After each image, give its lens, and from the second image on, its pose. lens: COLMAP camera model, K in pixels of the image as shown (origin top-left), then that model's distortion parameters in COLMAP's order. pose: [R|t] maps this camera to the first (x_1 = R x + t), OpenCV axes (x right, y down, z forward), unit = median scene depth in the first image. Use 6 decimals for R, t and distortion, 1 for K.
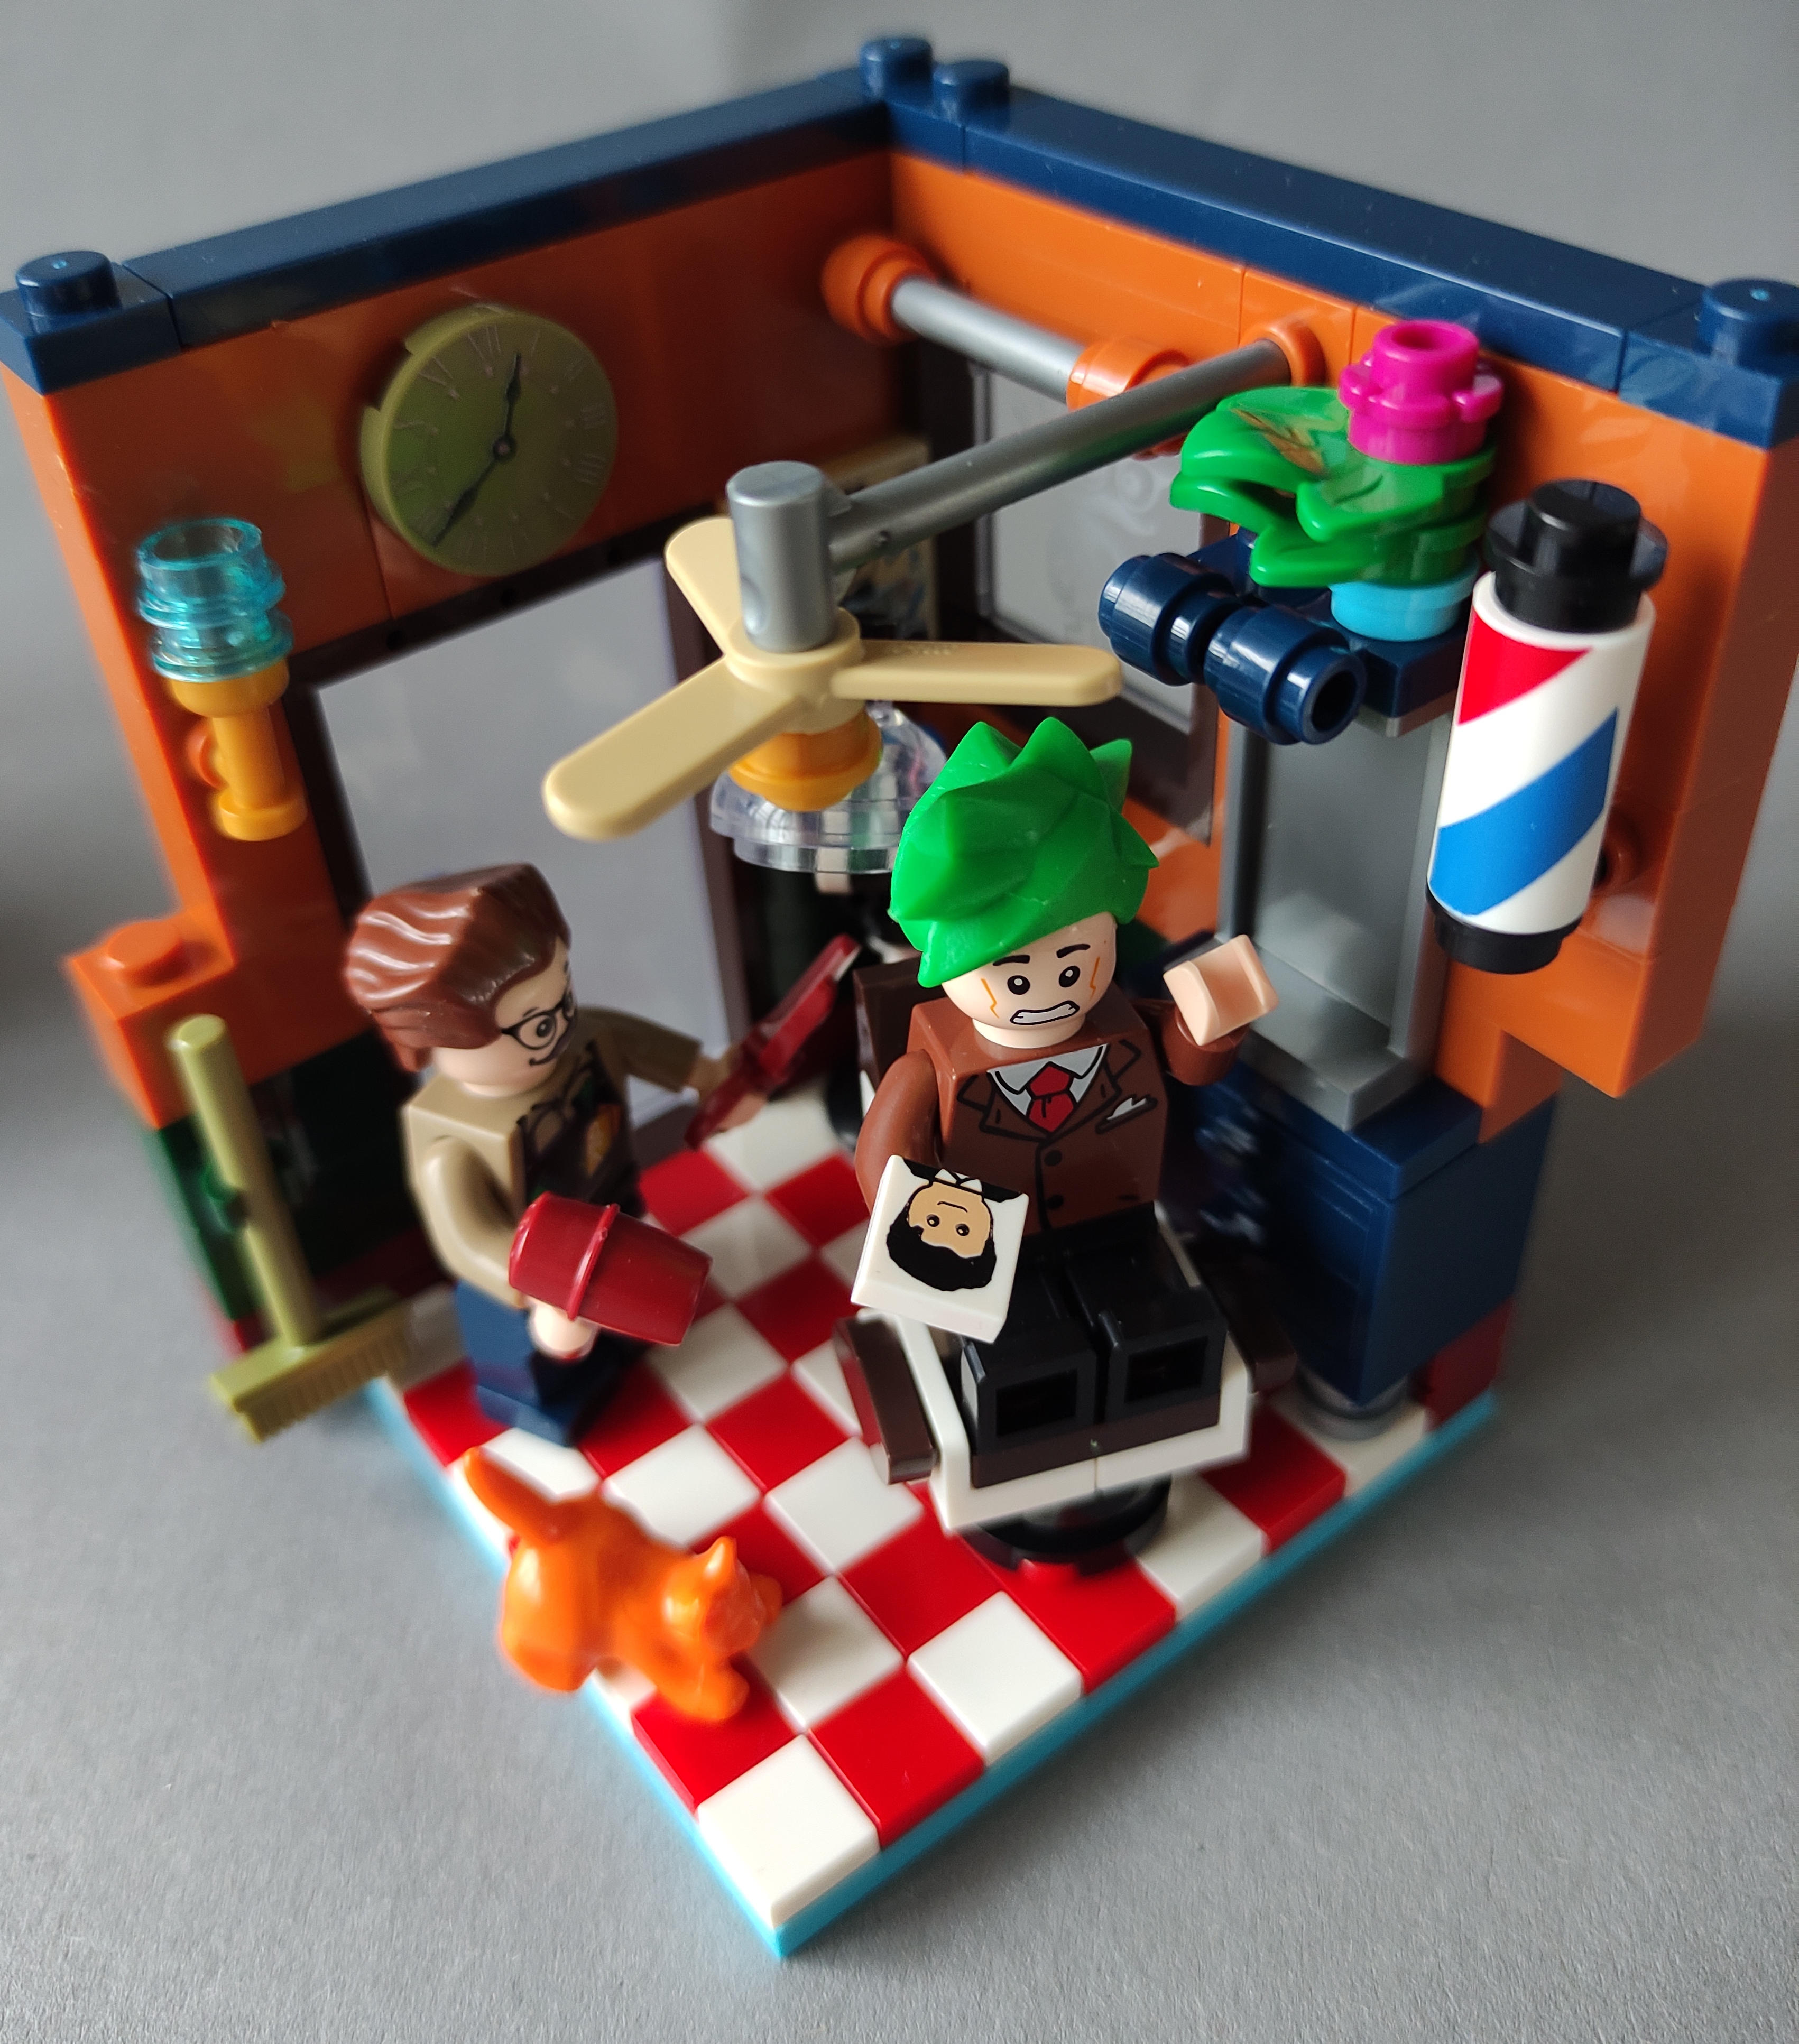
lens RADIAL K [[1950.3, 0, 899.5], [0, 1950.3, 1022.0], [0, 0, 1]] dist [0.003802, -0.002158]
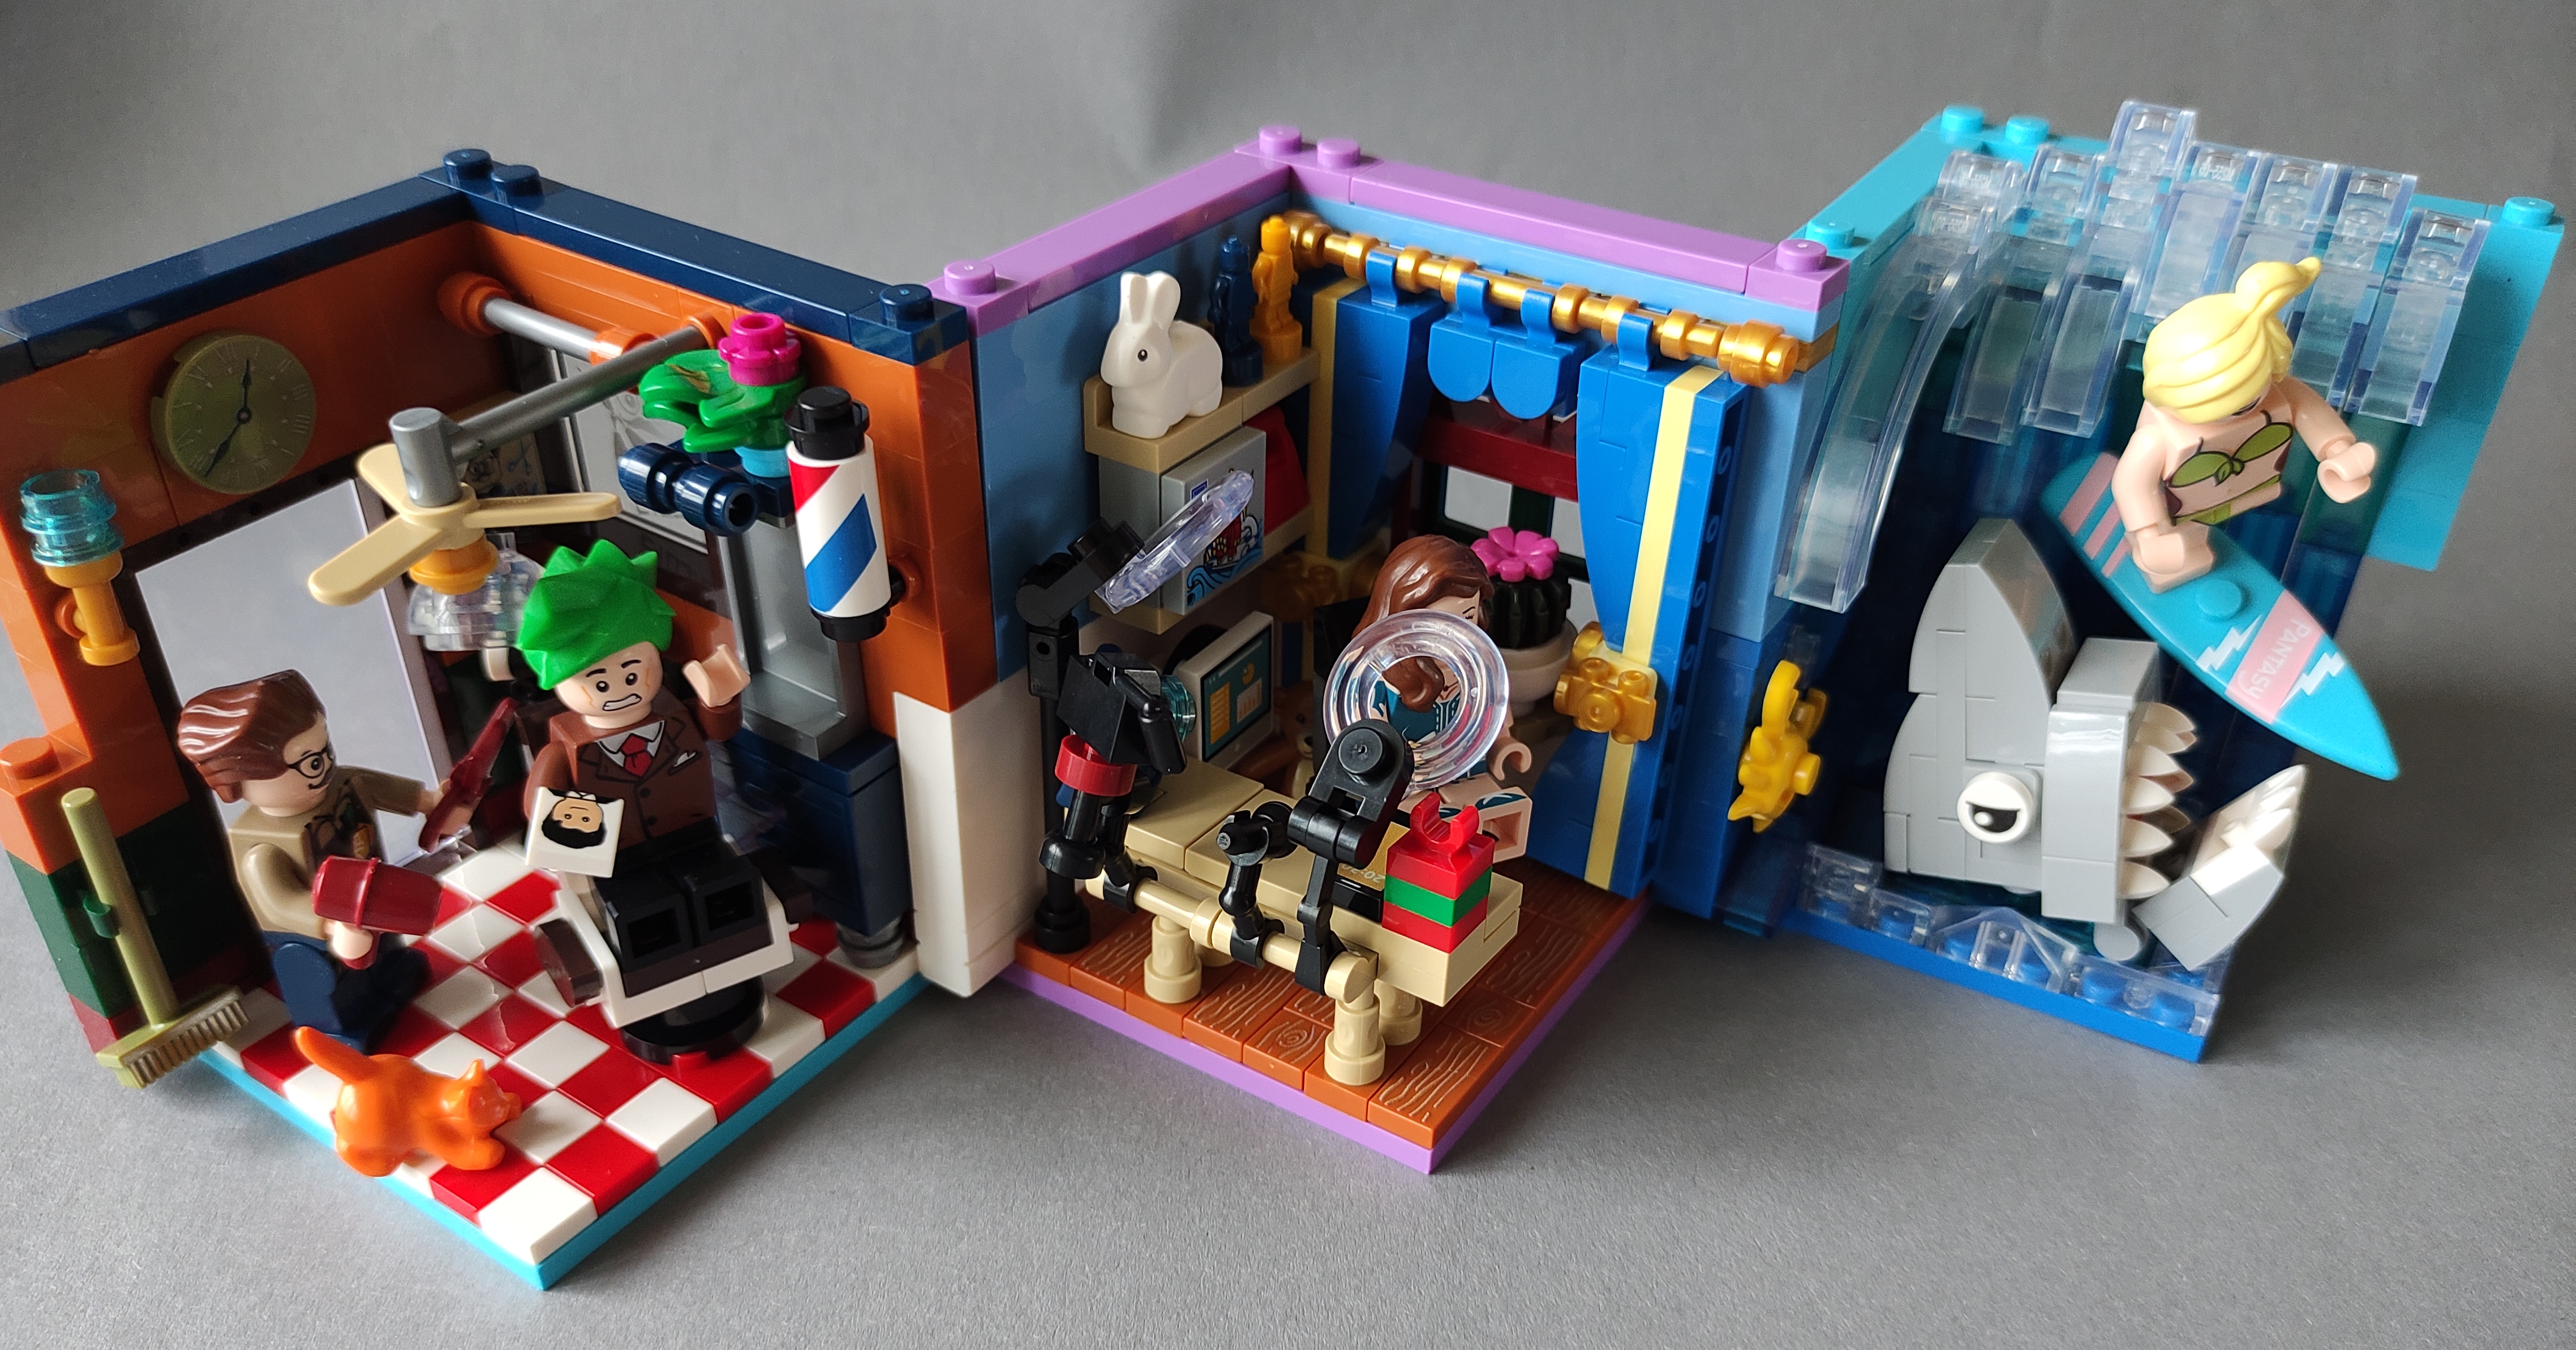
lens RADIAL K [[2003.7, 0, 1228.1], [0, 2003.7, 837.8], [0, 0, 1]] dist [0.006026, 0.001365]
pose [[0.953013, -0.135230, 0.271070, 0.085995], [0.151786, 0.987564, -0.040968, 0.264645], [-0.262159, 0.080188, 0.961687, -0.855073]]
